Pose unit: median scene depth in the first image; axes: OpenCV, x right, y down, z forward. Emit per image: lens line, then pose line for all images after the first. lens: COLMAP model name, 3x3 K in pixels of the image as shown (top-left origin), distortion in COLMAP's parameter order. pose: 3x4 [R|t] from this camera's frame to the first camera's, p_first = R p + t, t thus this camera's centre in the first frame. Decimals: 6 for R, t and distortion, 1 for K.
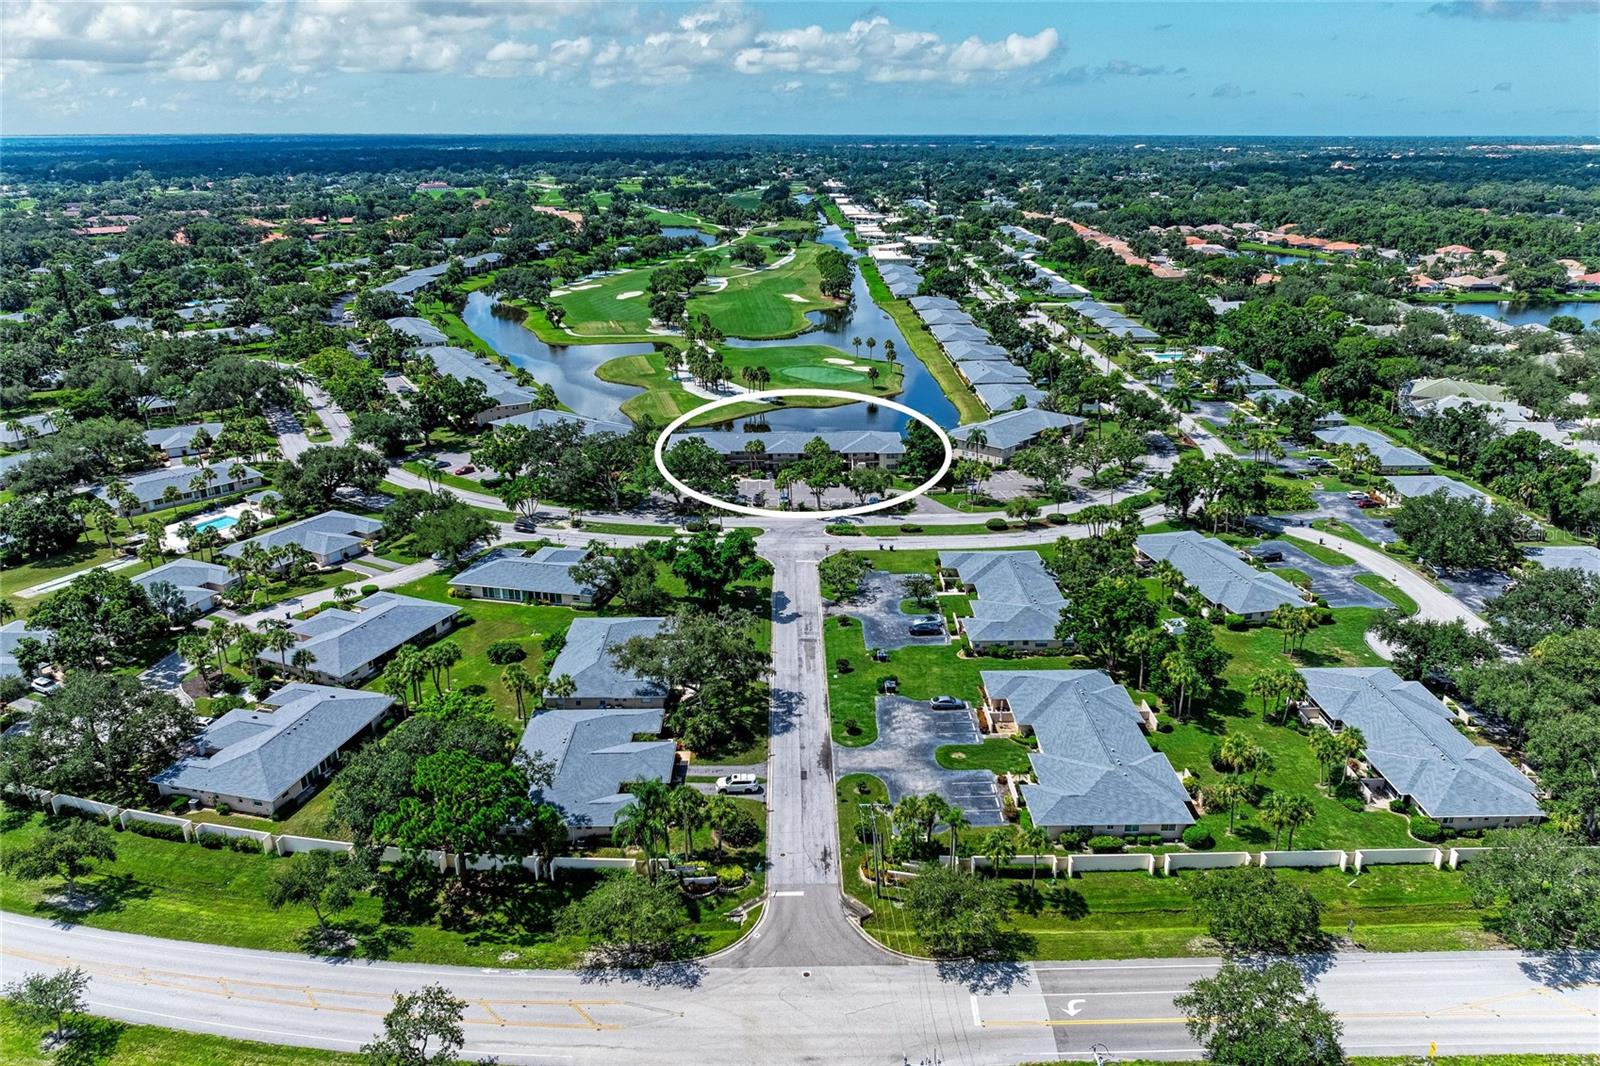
lens RADIAL K [[1114.0, 0, 800.0], [0, 1114.0, 533.0], [0, 0, 1]] dist [-0.010544, -0.001189]
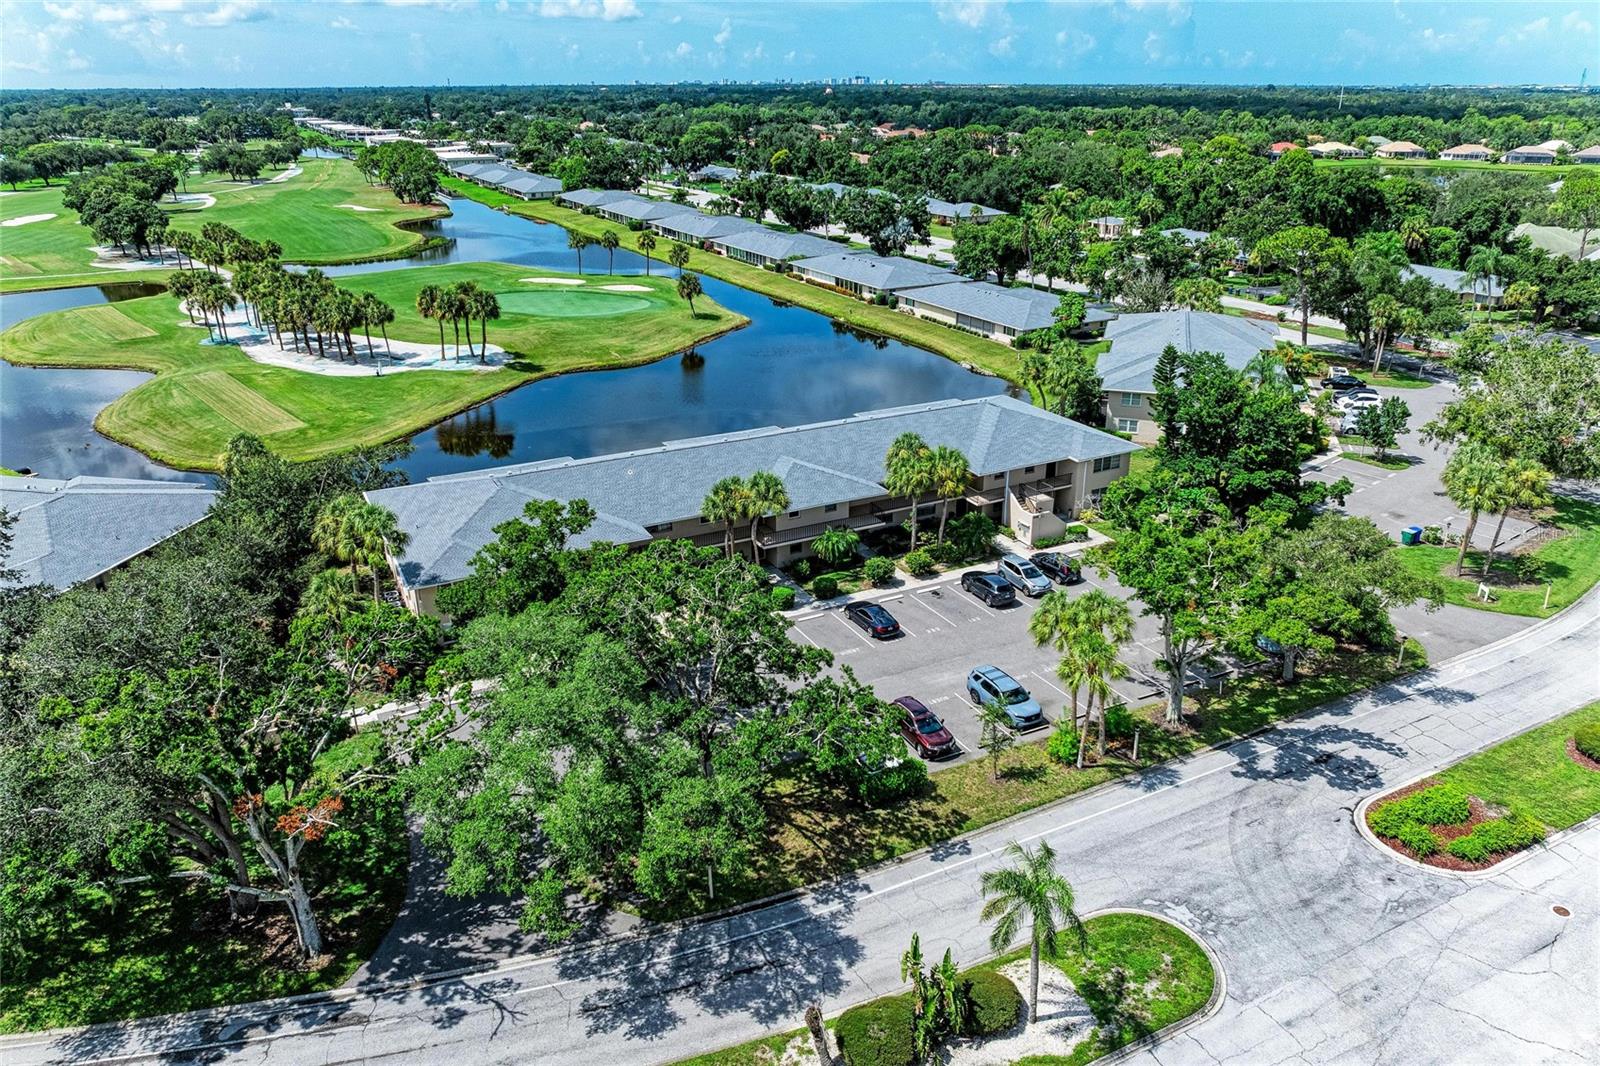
lens RADIAL K [[1114.0, 0, 800.0], [0, 1114.0, 533.0], [0, 0, 1]] dist [-0.010544, -0.001189]
pose [[0.892510, -0.168862, 0.418225, -0.111429], [0.155182, 0.985626, 0.066789, -0.065994], [-0.423491, 0.005291, 0.905885, 0.566926]]
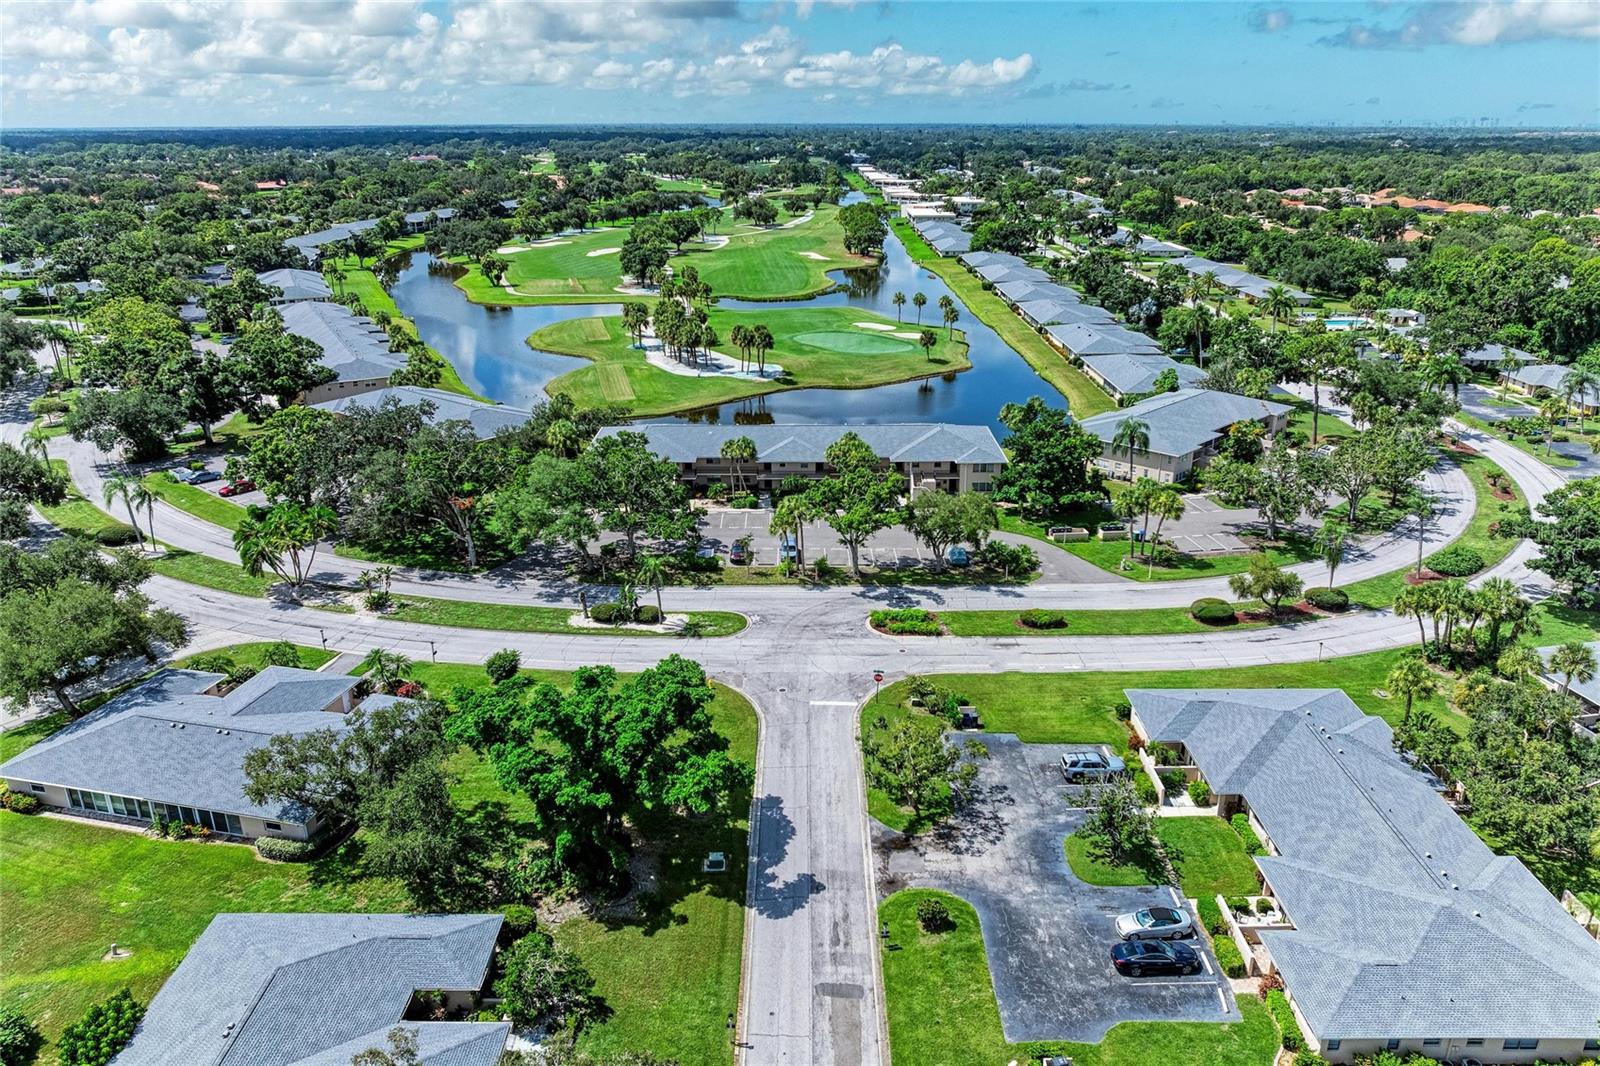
lens RADIAL K [[1114.0, 0, 800.0], [0, 1114.0, 533.0], [0, 0, 1]] dist [-0.010544, -0.001189]
pose [[0.999870, 0.007450, -0.014326, -0.001048], [-0.007393, 0.999964, 0.004060, -0.029420], [0.014356, -0.003954, 0.999889, 0.337522]]
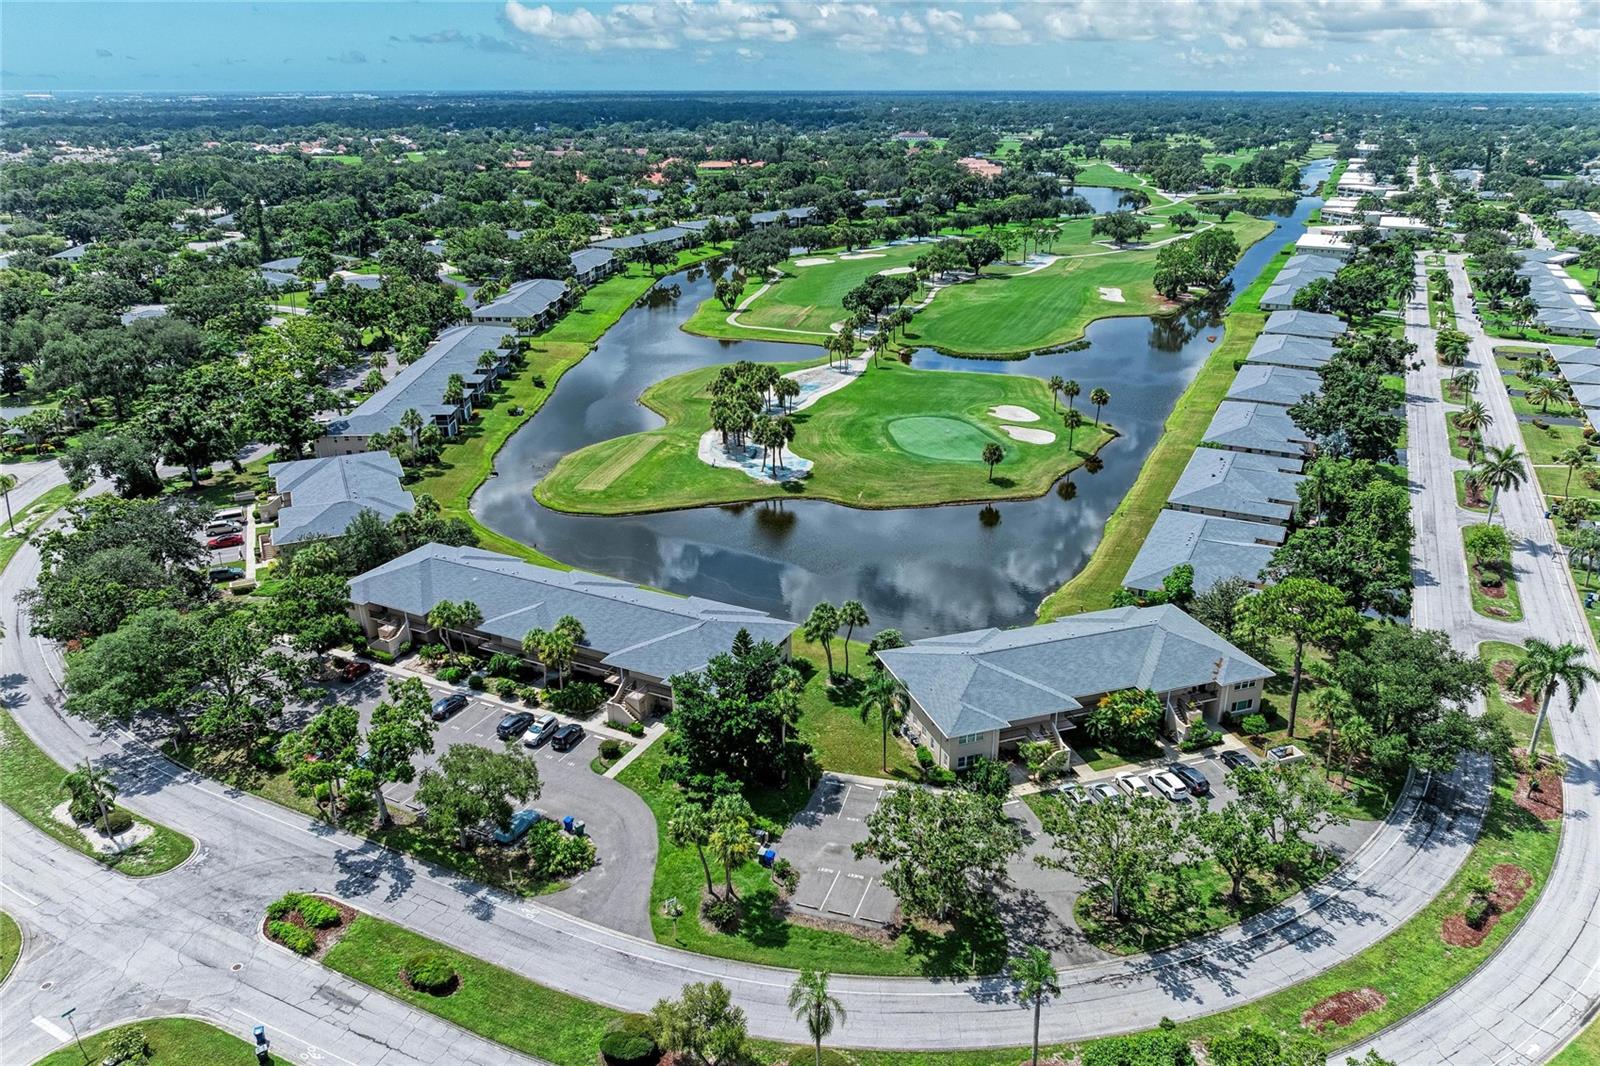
lens RADIAL K [[1114.0, 0, 800.0], [0, 1114.0, 533.0], [0, 0, 1]] dist [-0.010544, -0.001189]
pose [[0.889811, 0.173337, -0.422126, 0.228522], [-0.160498, 0.984822, 0.066076, -0.130471], [0.427172, 0.008955, 0.904126, 0.477099]]
